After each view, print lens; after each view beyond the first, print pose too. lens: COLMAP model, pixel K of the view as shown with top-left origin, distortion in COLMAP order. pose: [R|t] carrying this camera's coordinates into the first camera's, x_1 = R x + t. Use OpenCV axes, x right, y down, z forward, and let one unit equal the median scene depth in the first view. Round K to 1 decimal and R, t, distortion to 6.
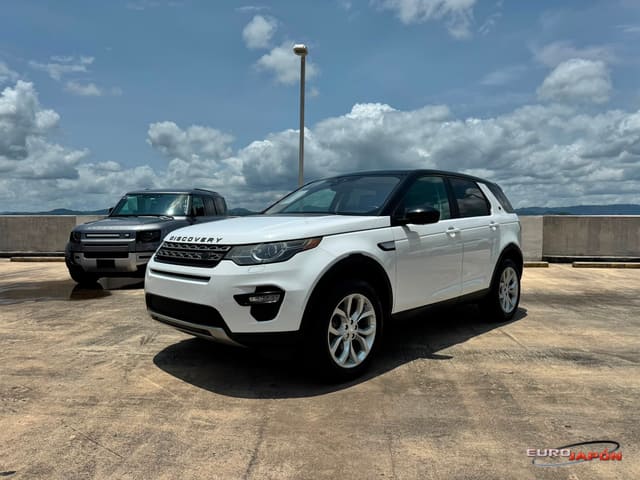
lens RADIAL K [[447.8, 0, 321.2], [0, 447.8, 243.4], [0, 0, 1]] dist [0.039521, -0.047352]
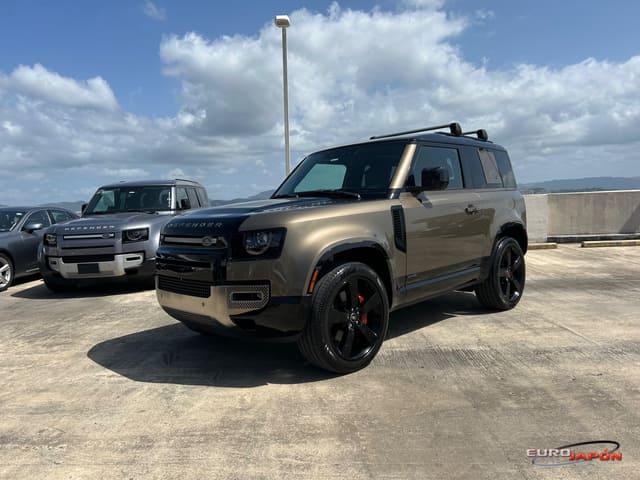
lens RADIAL K [[476.6, 0, 320.0], [0, 476.6, 240.0], [0, 0, 1]] dist [0.056084, -0.056499]
pose [[0.997047, -0.044192, 0.062804, -0.179725], [0.042901, 0.998842, 0.021760, -0.026158], [-0.063693, -0.019002, 0.997789, 0.071641]]
